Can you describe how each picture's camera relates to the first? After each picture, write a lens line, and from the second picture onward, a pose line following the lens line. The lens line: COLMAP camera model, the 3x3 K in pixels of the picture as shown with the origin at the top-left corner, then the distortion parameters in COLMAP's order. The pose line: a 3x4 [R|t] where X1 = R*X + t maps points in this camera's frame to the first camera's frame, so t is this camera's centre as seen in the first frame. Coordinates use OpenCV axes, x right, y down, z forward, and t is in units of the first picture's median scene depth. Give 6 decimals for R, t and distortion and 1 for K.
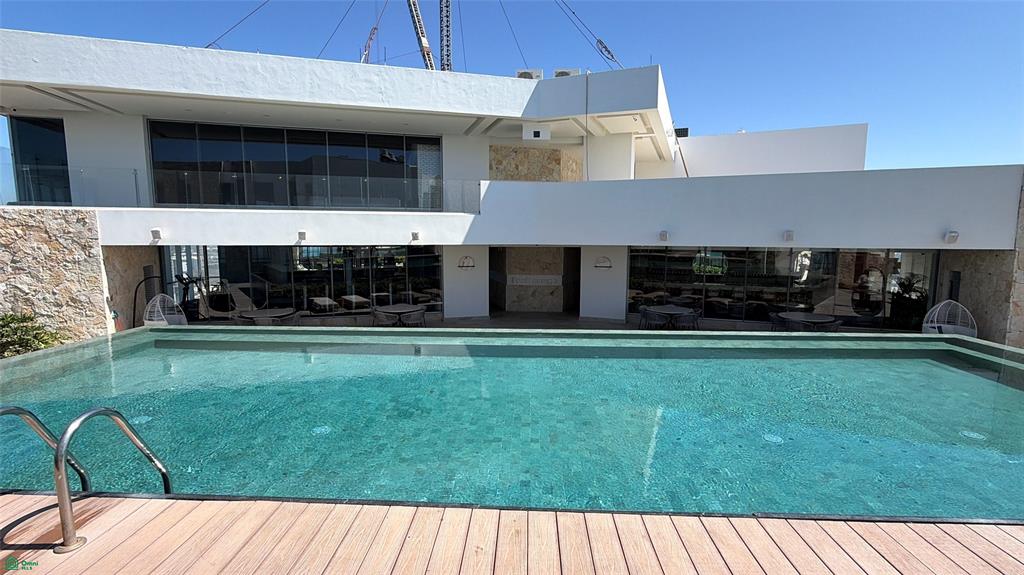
lens RADIAL K [[468.9, 0, 510.8], [0, 468.9, 287.4], [0, 0, 1]] dist [-0.000129, -0.001085]
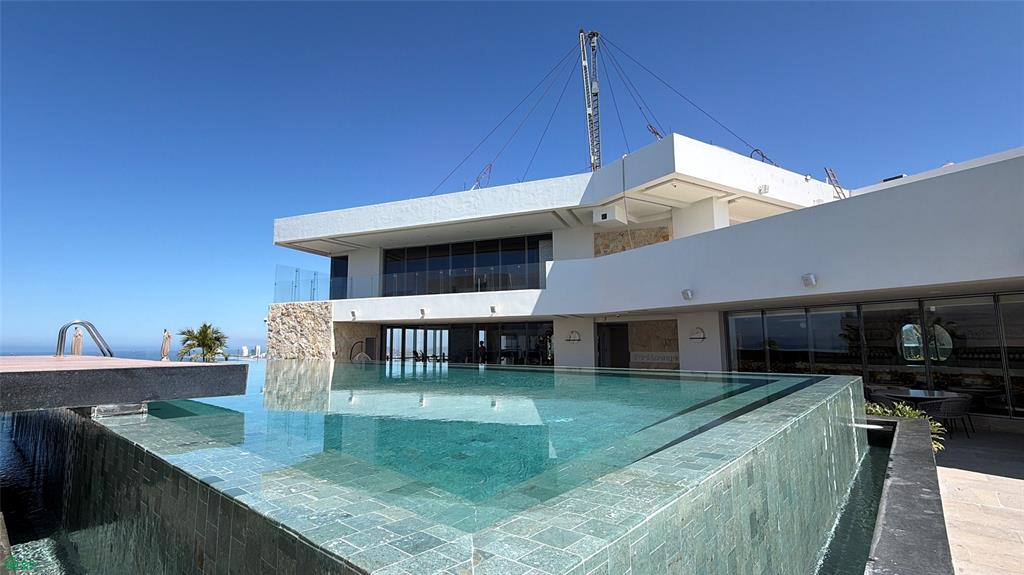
lens RADIAL K [[468.9, 0, 509.4], [0, 468.9, 287.1], [0, 0, 1]] dist [-0.000129, -0.001085]
pose [[0.783953, -0.082749, -0.615281, 0.596258], [-0.060455, 0.976192, -0.208315, 0.090492], [0.617870, 0.200506, 0.760286, 0.048442]]
